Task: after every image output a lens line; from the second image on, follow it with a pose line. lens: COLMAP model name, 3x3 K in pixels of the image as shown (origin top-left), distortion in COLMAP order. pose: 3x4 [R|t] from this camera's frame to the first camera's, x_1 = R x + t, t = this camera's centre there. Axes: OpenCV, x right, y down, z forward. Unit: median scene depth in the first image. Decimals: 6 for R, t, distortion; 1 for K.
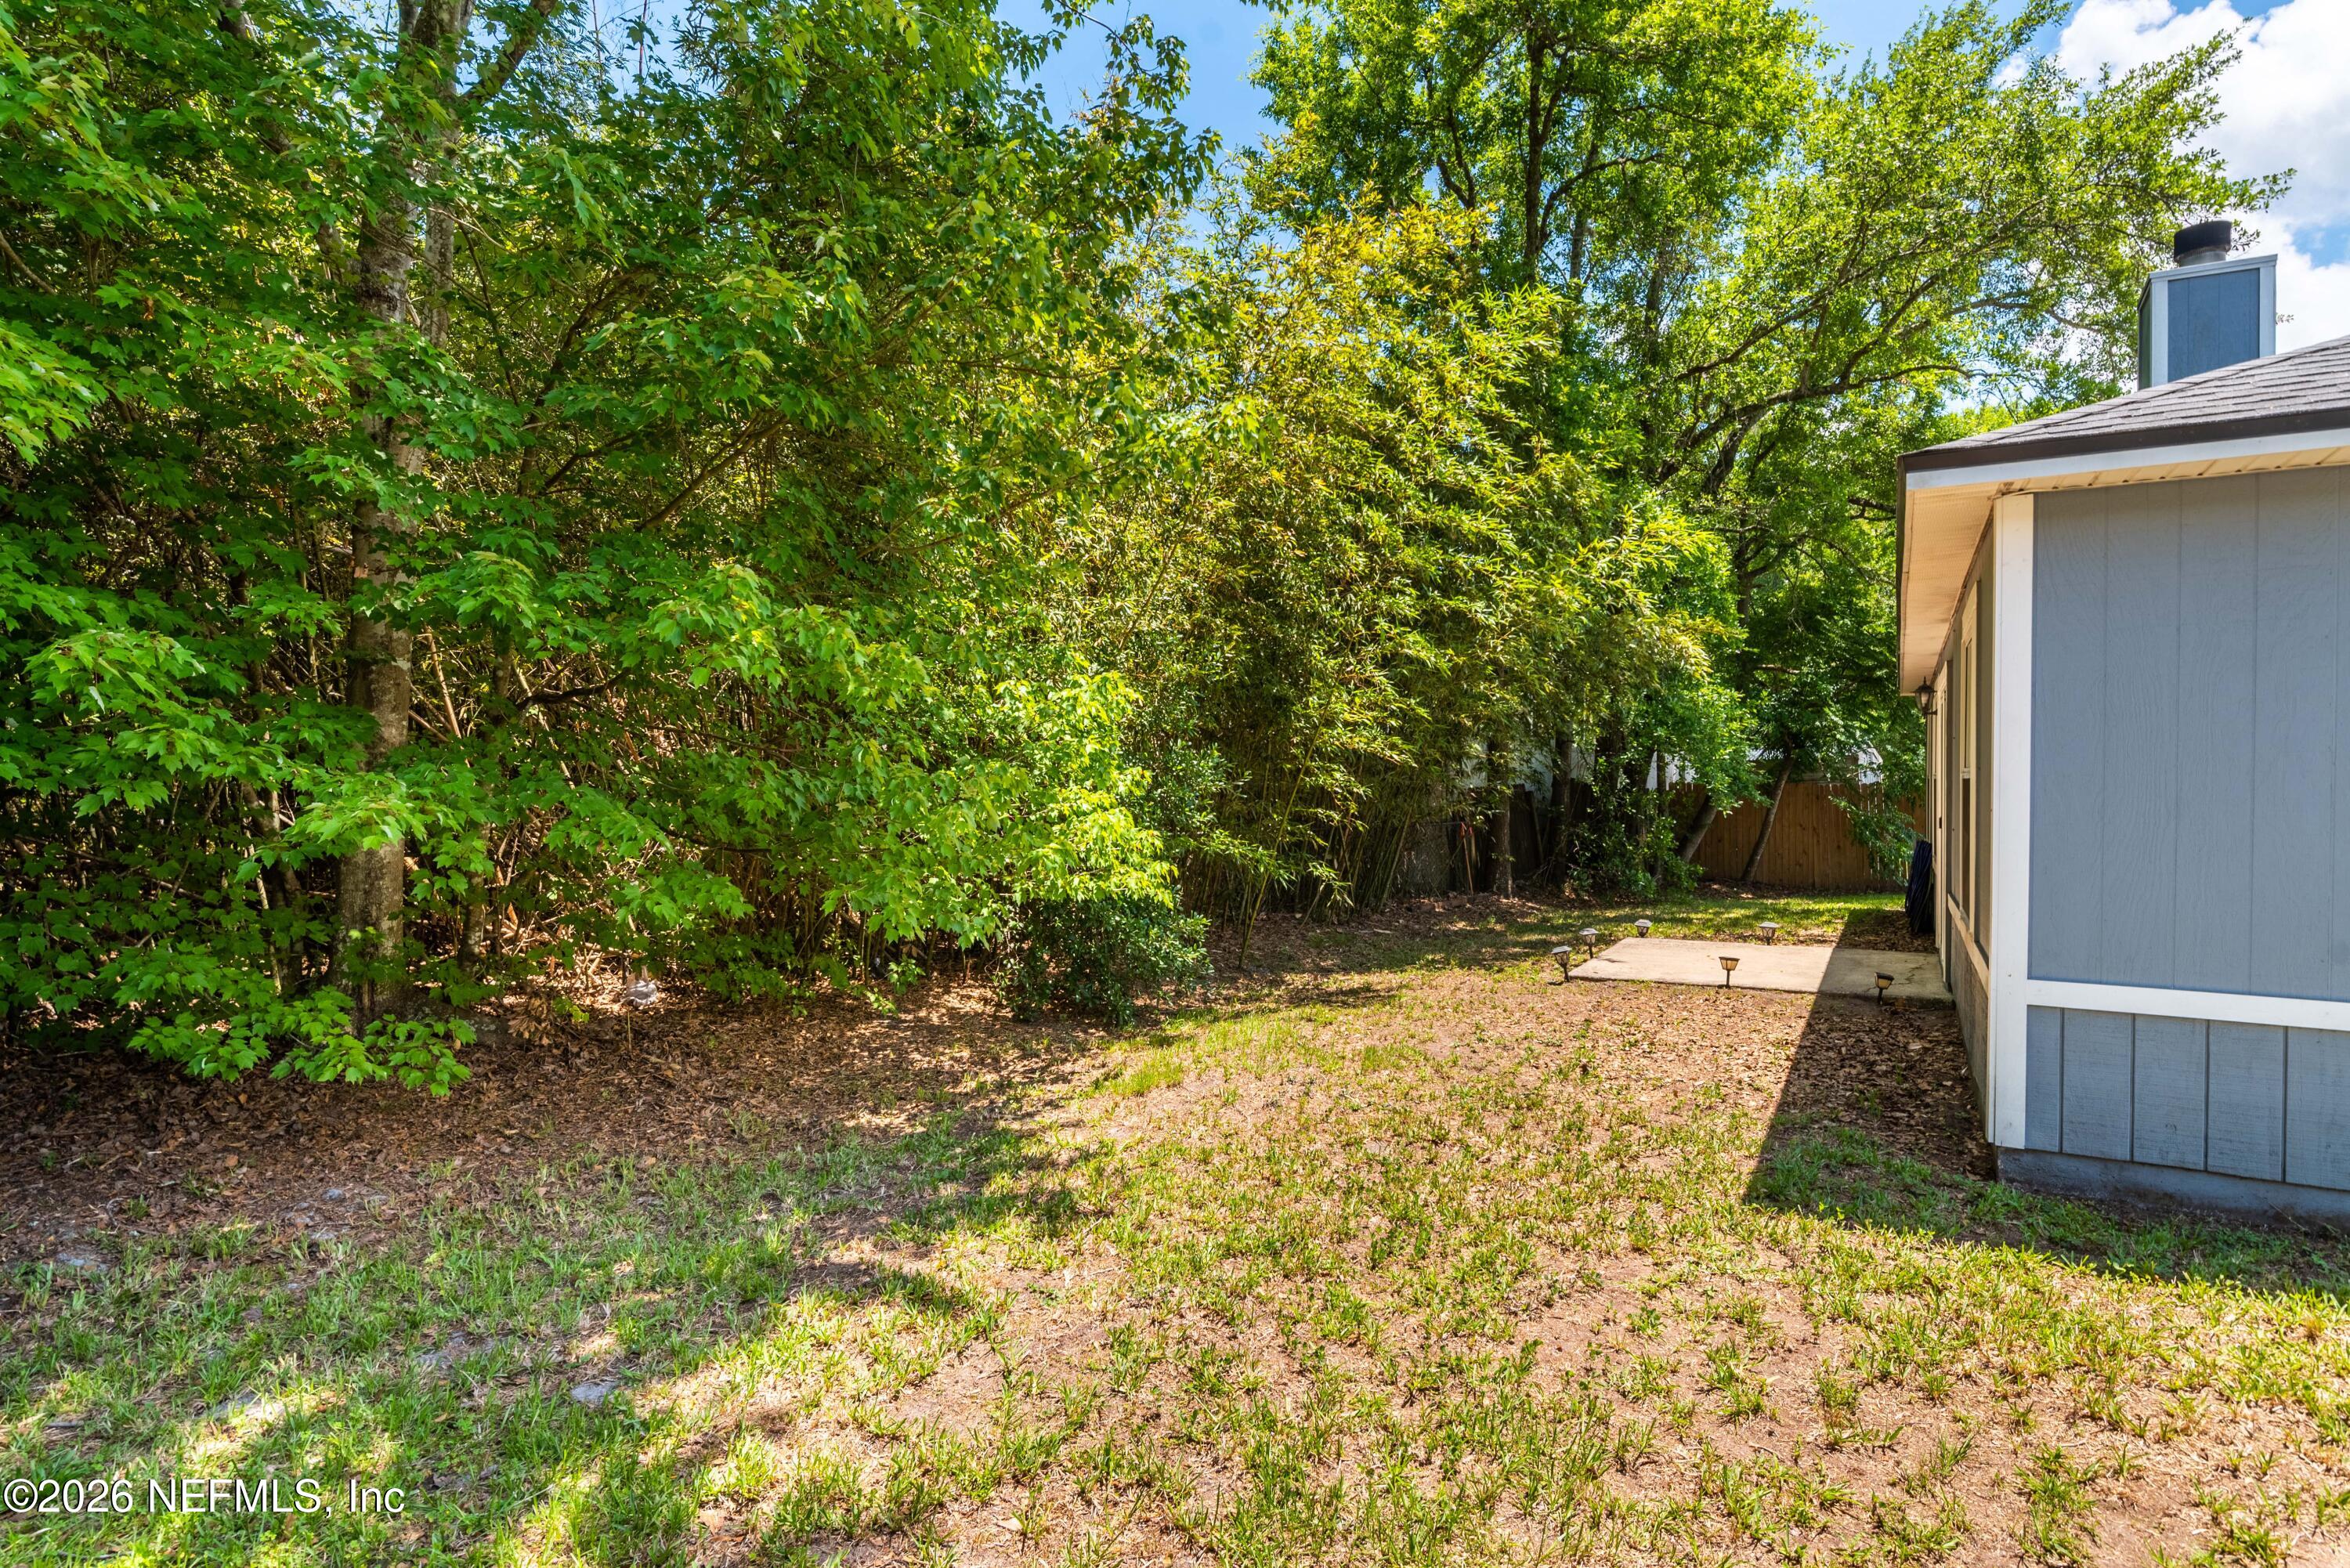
lens RADIAL K [[1275.5, 0, 1174.4], [0, 1275.5, 784.7], [0, 0, 1]] dist [-0.000713, -0.000249]
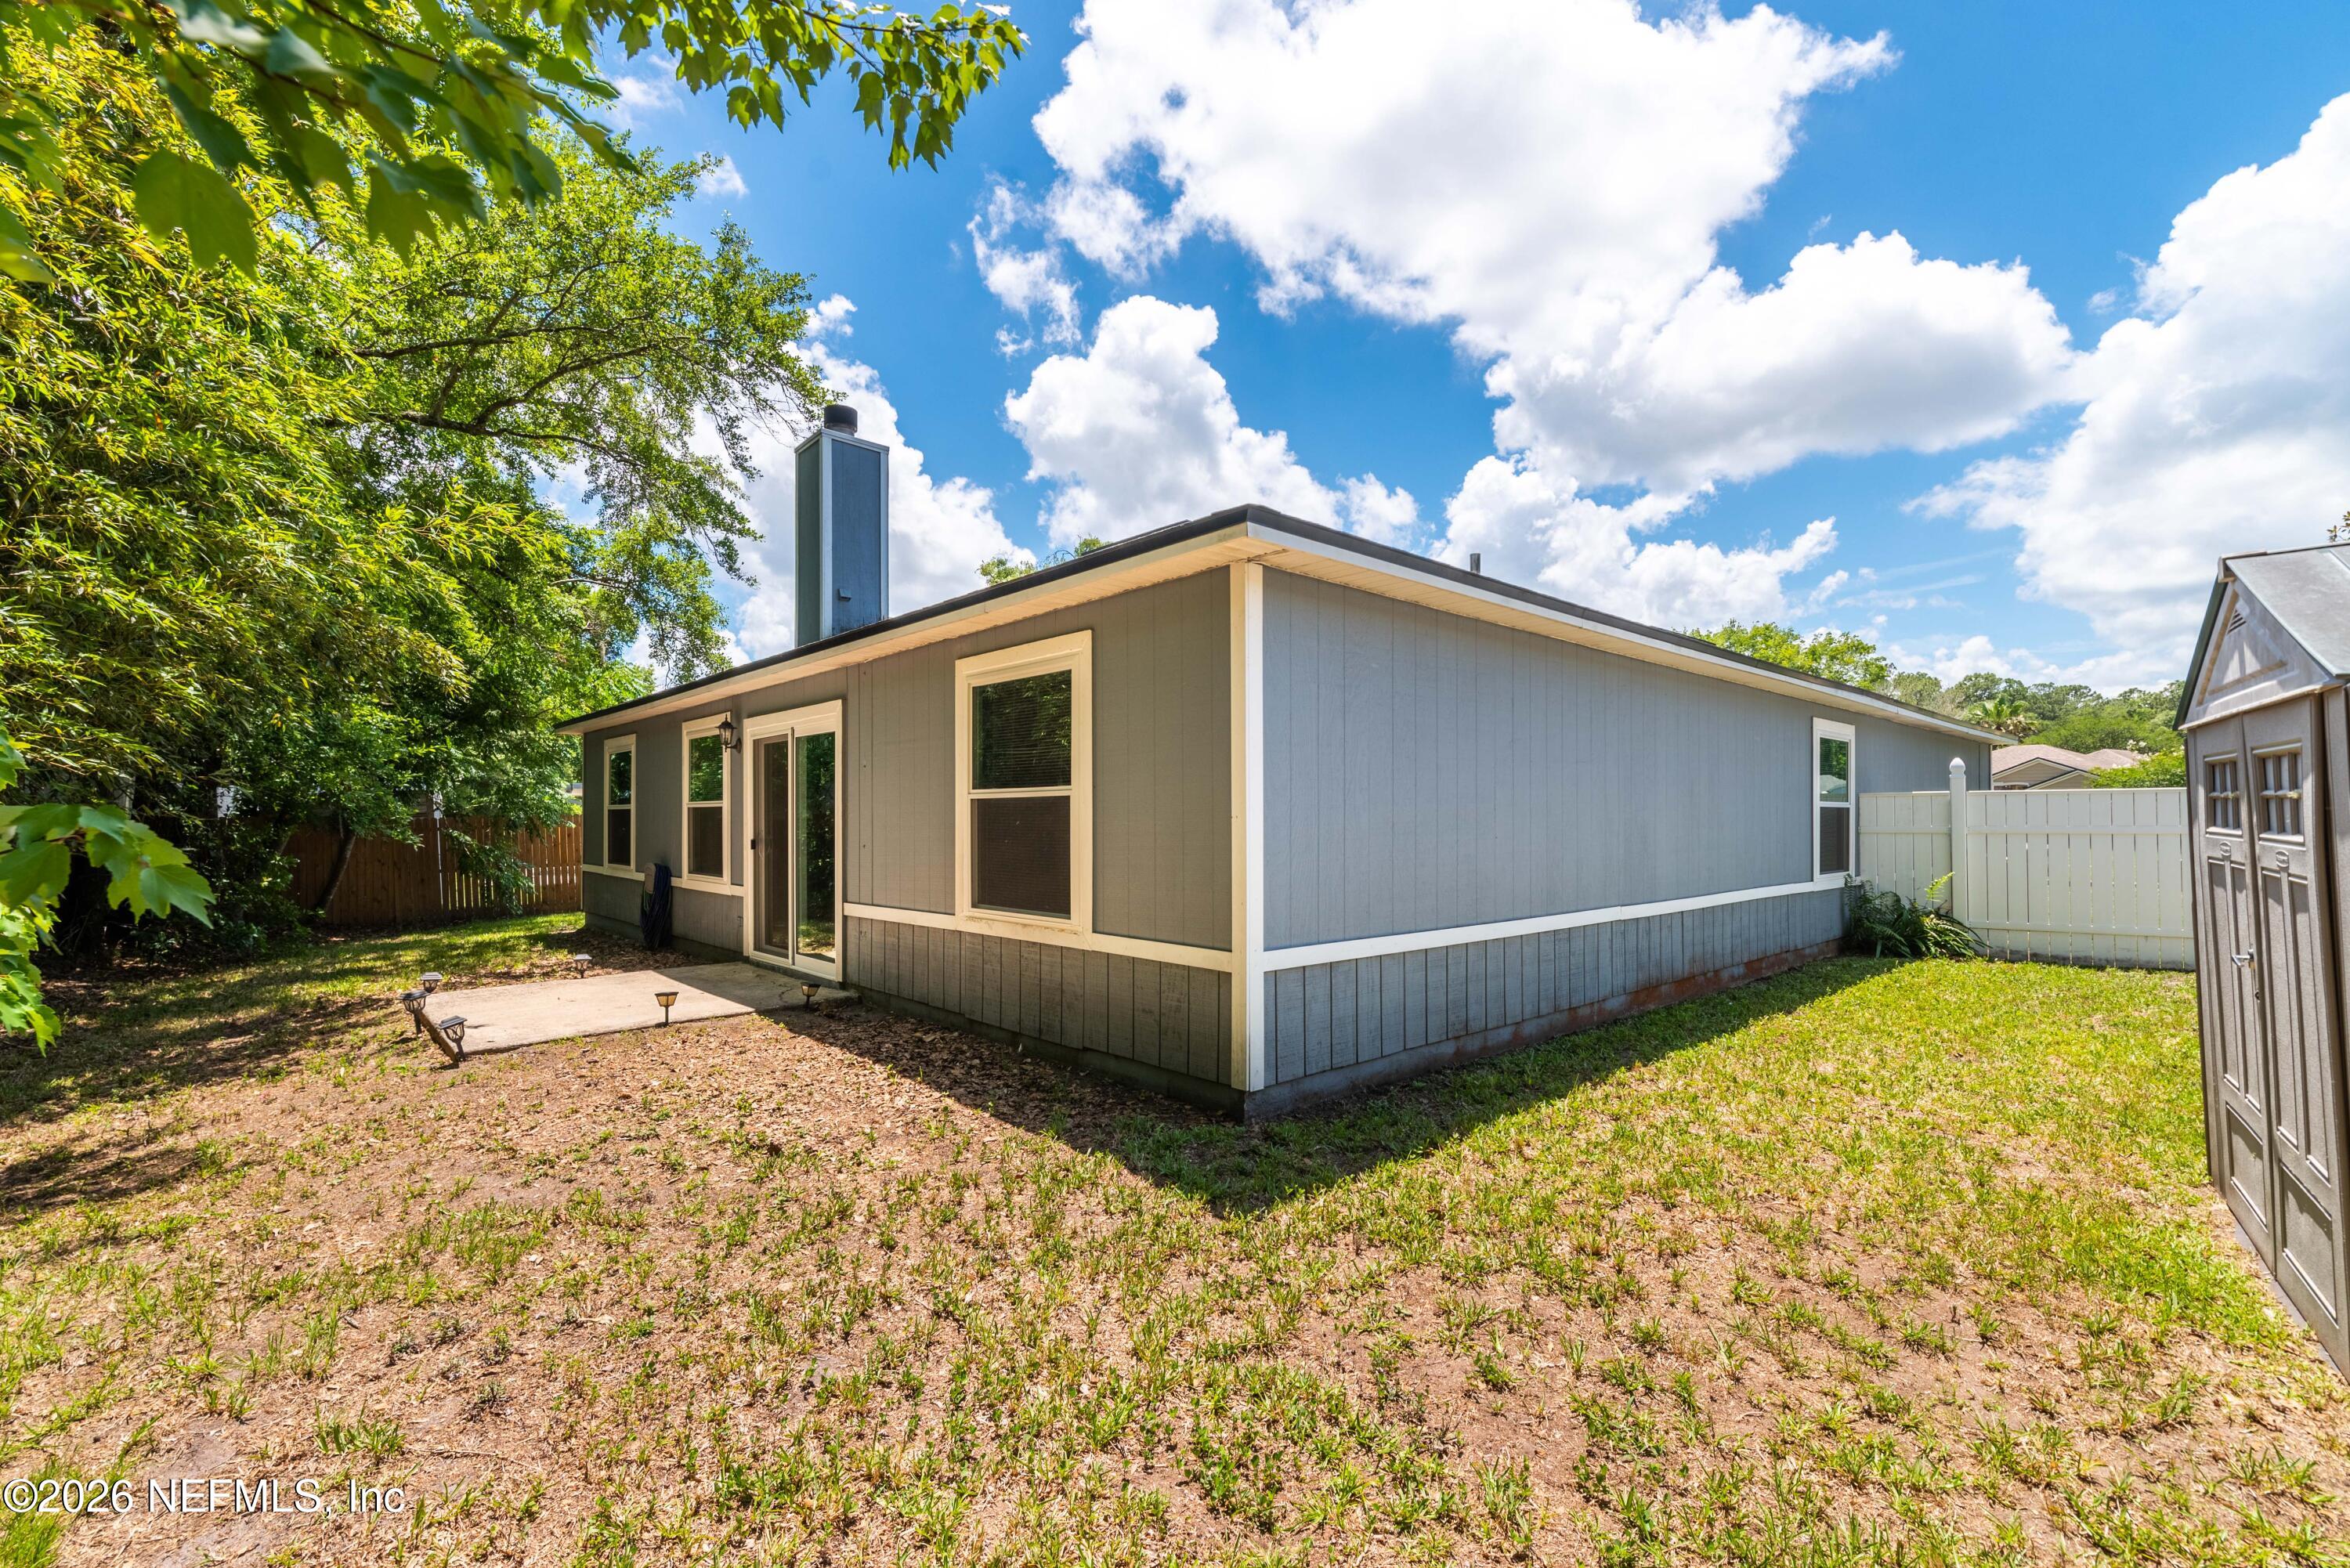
lens RADIAL K [[1002.3, 0, 1174.3], [0, 1002.3, 787.1], [0, 0, 1]] dist [-0.002192, 0.000114]
pose [[0.263290, 0.034958, 0.964083, -0.317926], [0.003487, 0.999302, -0.037188, 0.029684], [-0.964710, 0.013153, 0.262984, 0.854798]]
